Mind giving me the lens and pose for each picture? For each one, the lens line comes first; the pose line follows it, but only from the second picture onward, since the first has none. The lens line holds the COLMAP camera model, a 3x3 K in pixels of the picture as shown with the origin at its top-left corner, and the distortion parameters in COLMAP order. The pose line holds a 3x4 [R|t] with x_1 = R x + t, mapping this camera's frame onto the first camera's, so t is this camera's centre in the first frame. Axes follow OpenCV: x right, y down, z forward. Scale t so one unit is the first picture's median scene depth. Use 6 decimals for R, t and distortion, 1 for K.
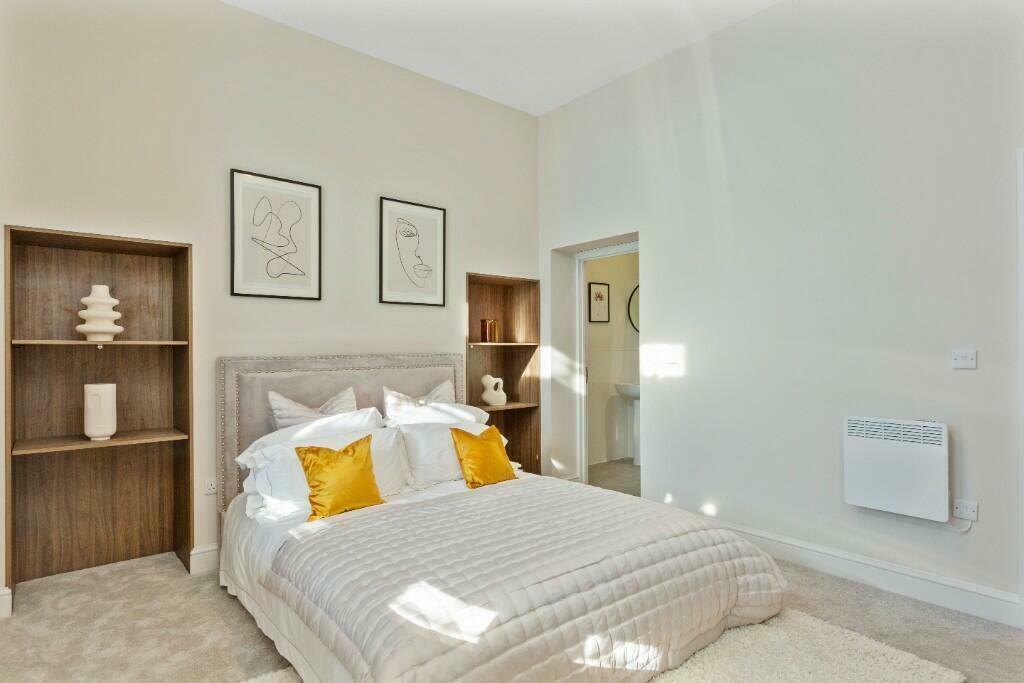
lens RADIAL K [[553.9, 0, 512.0], [0, 553.9, 341.5], [0, 0, 1]] dist [-0.001691, -0.000372]
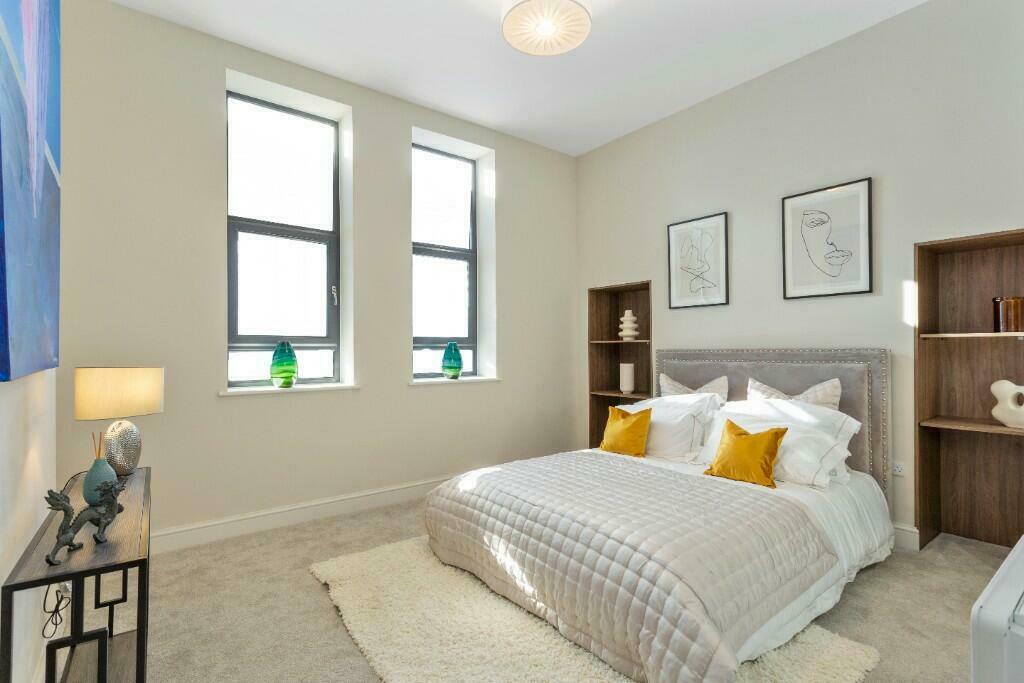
lens RADIAL K [[490.6, 0, 512.0], [0, 490.6, 341.5], [0, 0, 1]] dist [0.001344, 0.000109]
pose [[-0.034370, -0.007279, -0.999383, 0.836501], [0.022603, 0.999712, -0.008058, 0.006282], [0.999154, -0.022866, -0.034196, 0.617192]]
